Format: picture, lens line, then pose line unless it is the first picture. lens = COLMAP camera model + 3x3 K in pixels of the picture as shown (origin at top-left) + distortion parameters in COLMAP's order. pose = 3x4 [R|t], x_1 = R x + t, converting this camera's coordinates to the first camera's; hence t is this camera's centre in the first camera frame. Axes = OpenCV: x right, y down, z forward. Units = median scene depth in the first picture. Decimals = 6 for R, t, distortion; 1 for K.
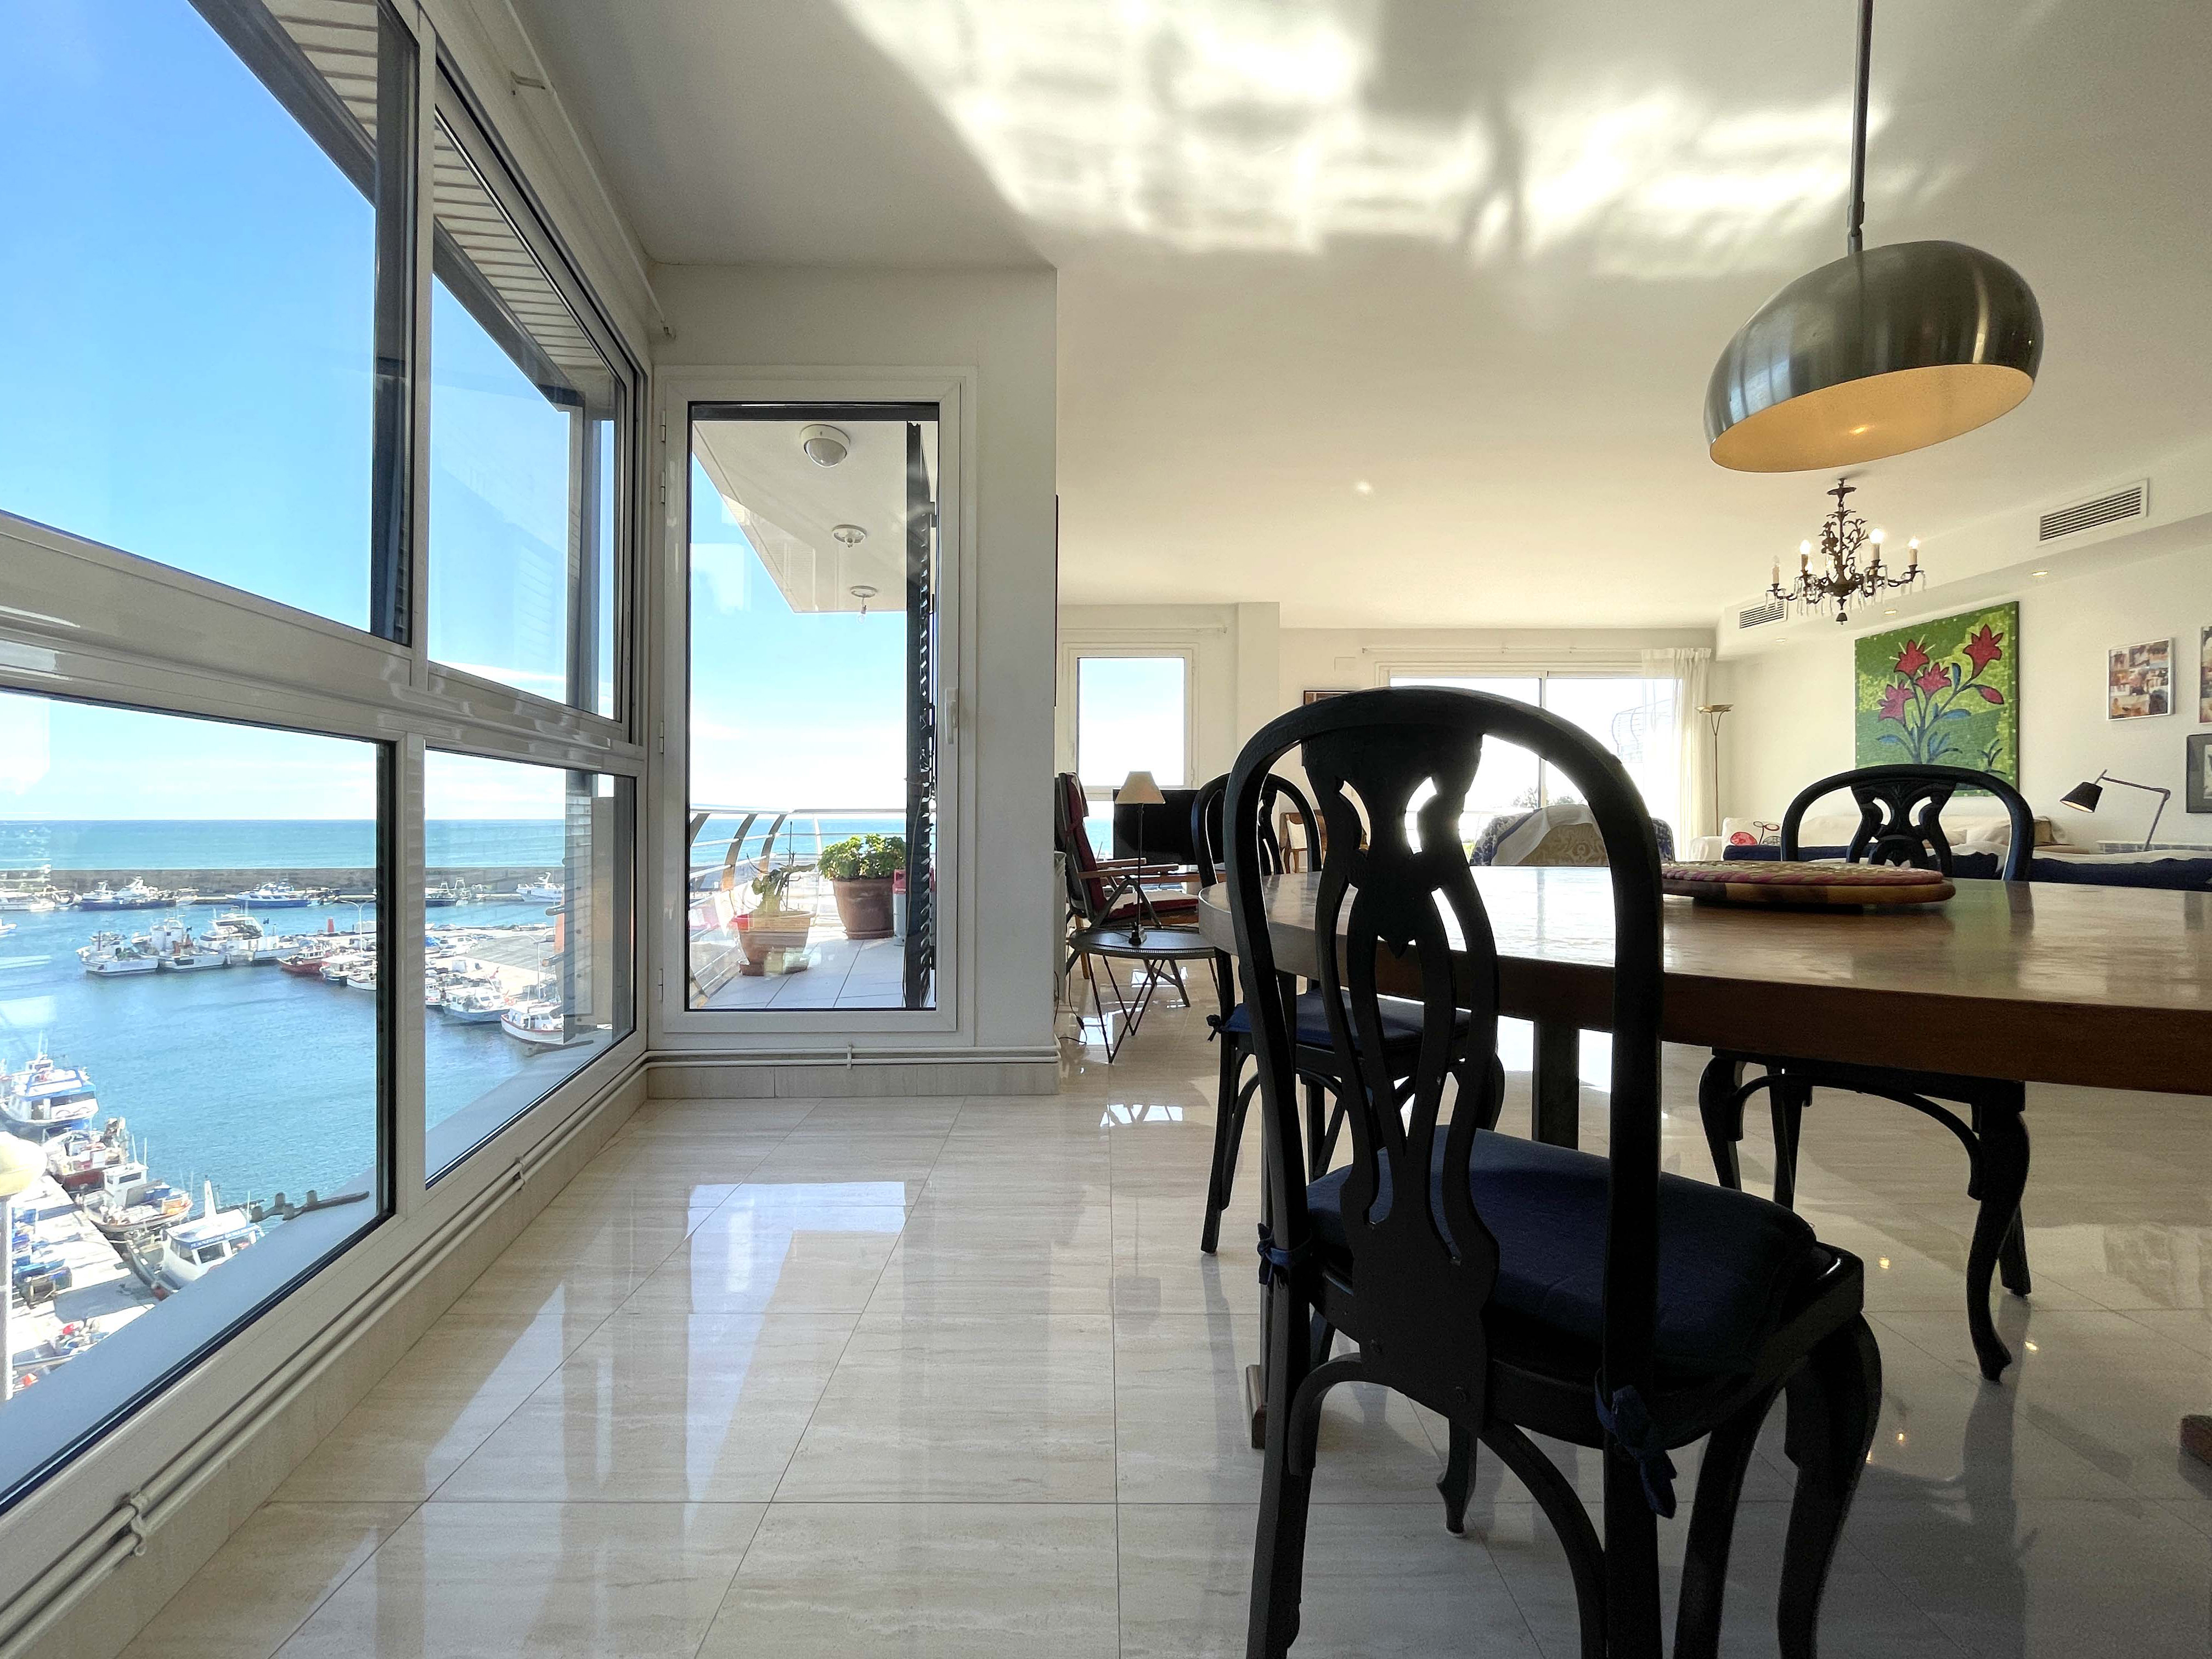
lens RADIAL K [[902.8, 0, 1107.2], [0, 902.8, 813.7], [0, 0, 1]] dist [0.000421, -0.001123]
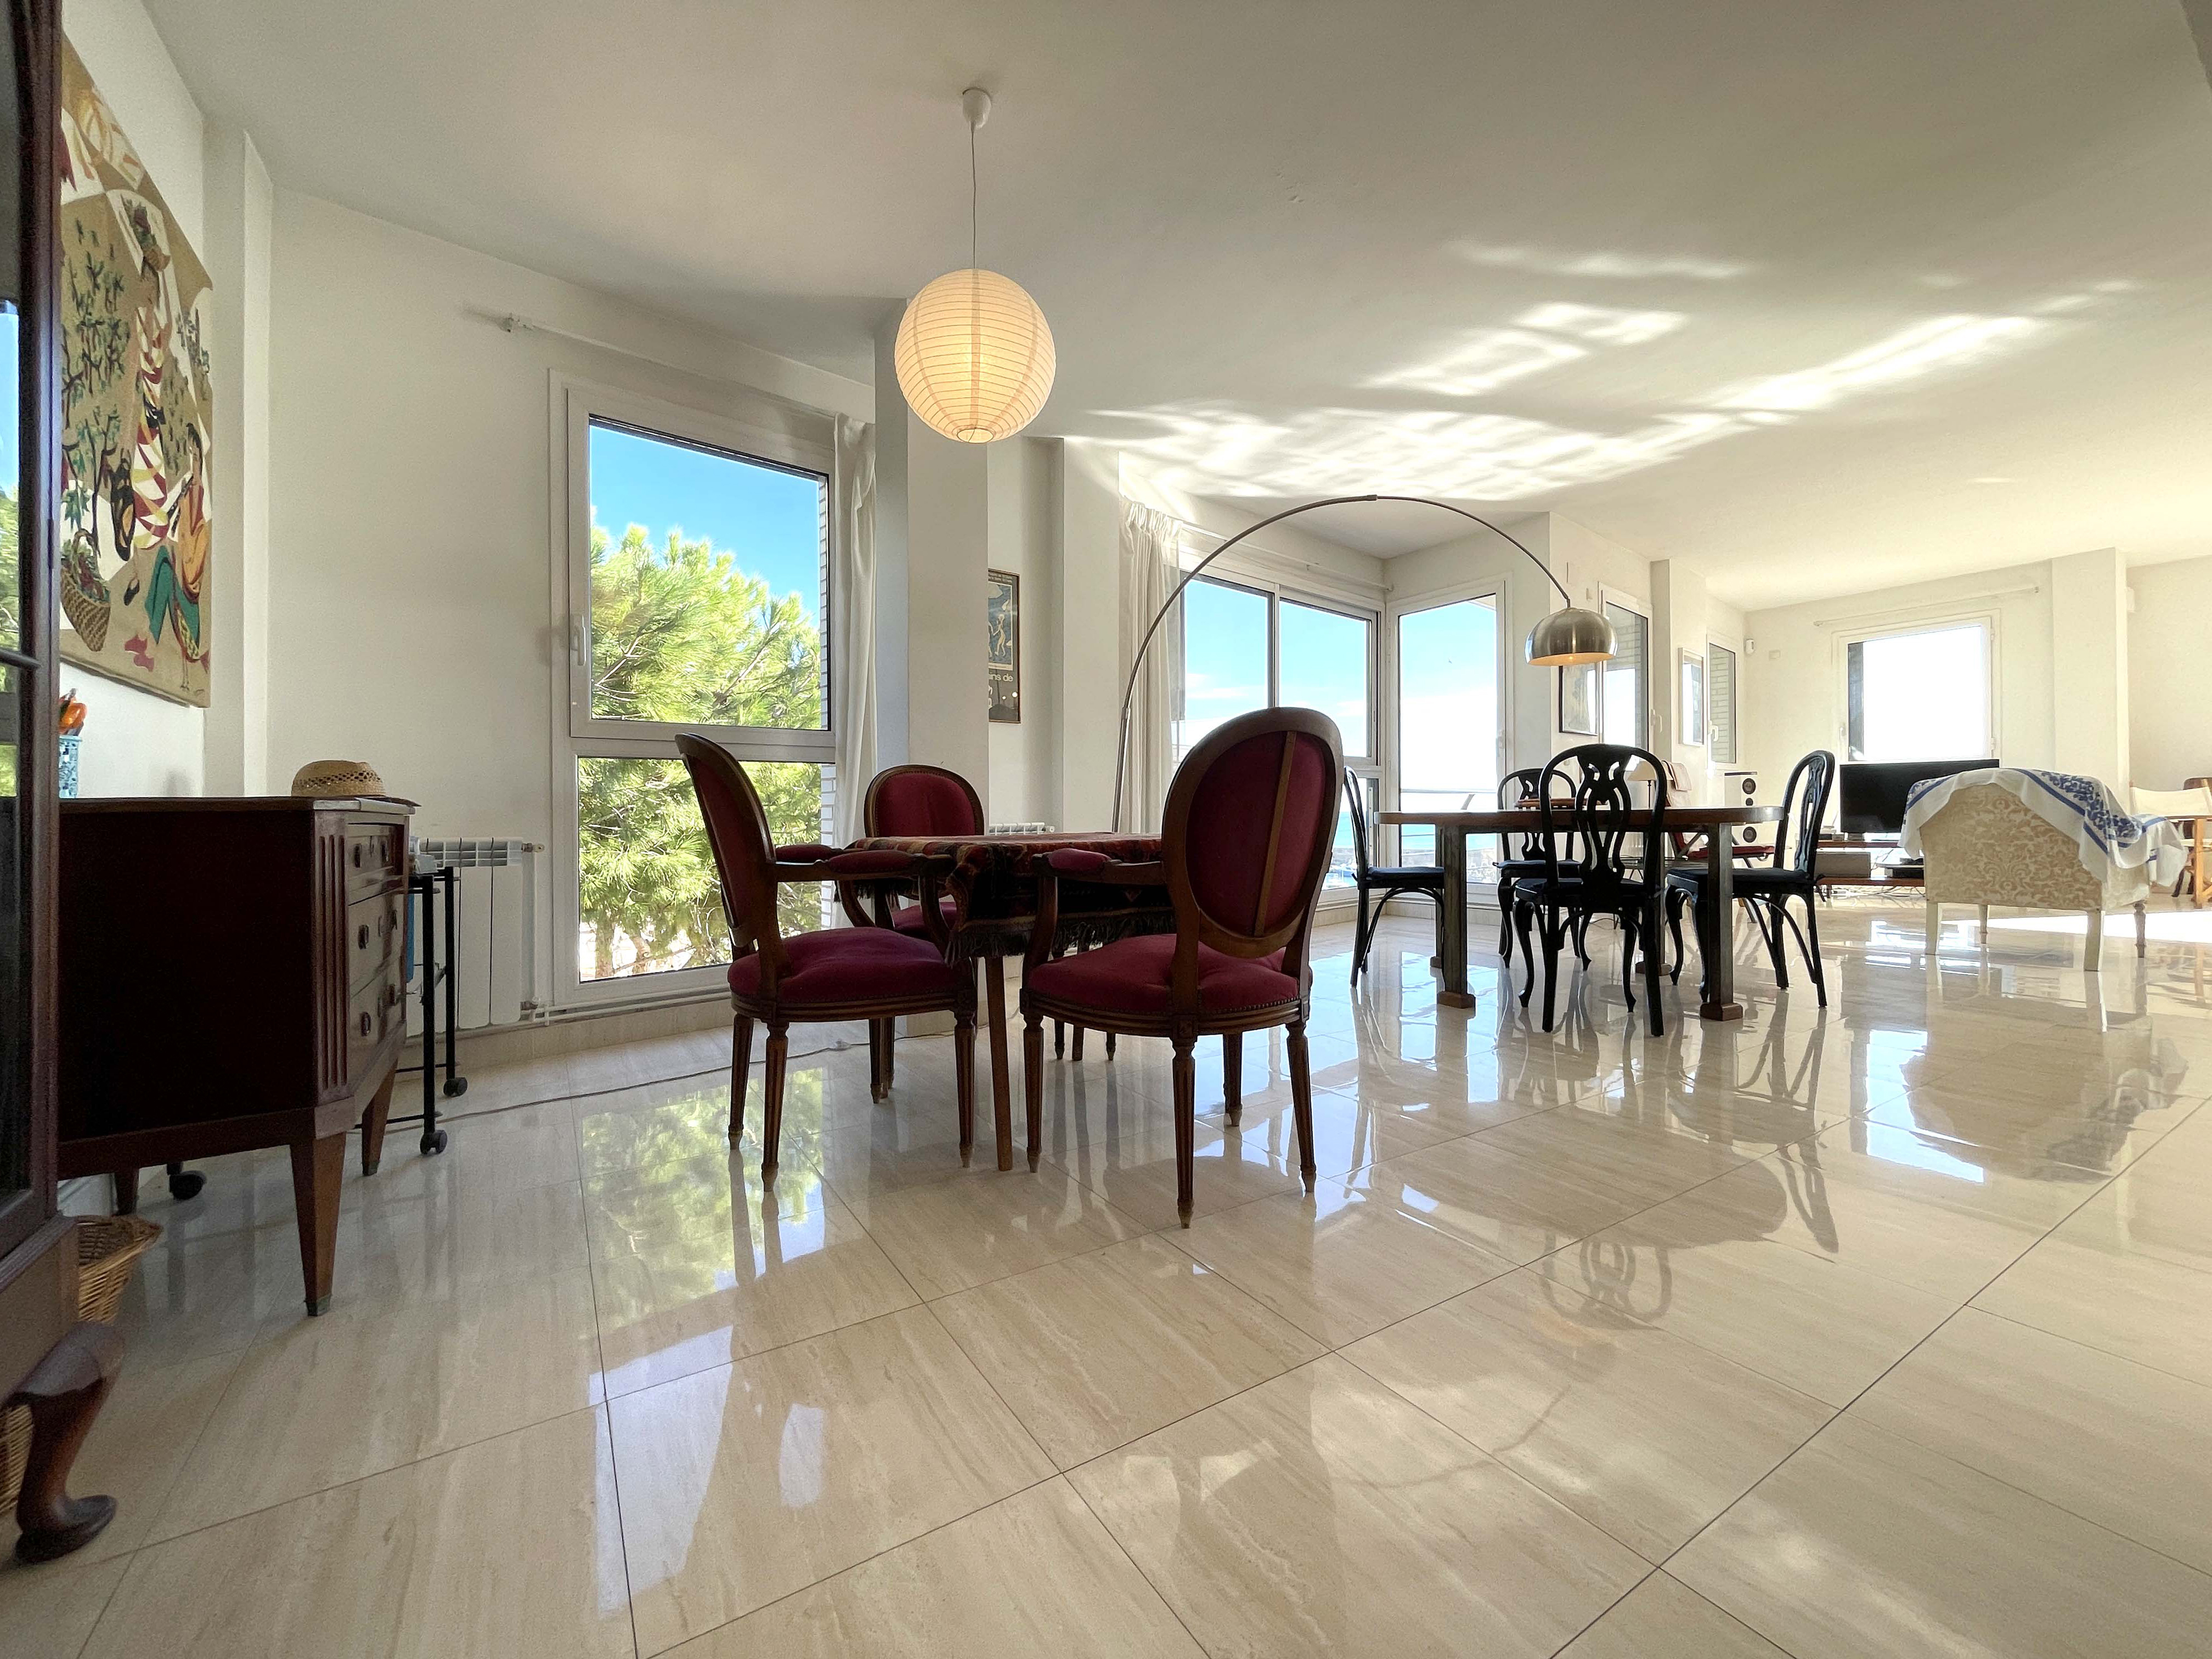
lens RADIAL K [[902.8, 0, 1124.4], [0, 902.8, 814.2], [0, 0, 1]] dist [0.000421, -0.001123]
pose [[0.537956, -0.002860, -0.842968, 1.249523], [0.011875, 0.999921, 0.004185, 0.047226], [0.842889, -0.012262, 0.537947, -0.926802]]
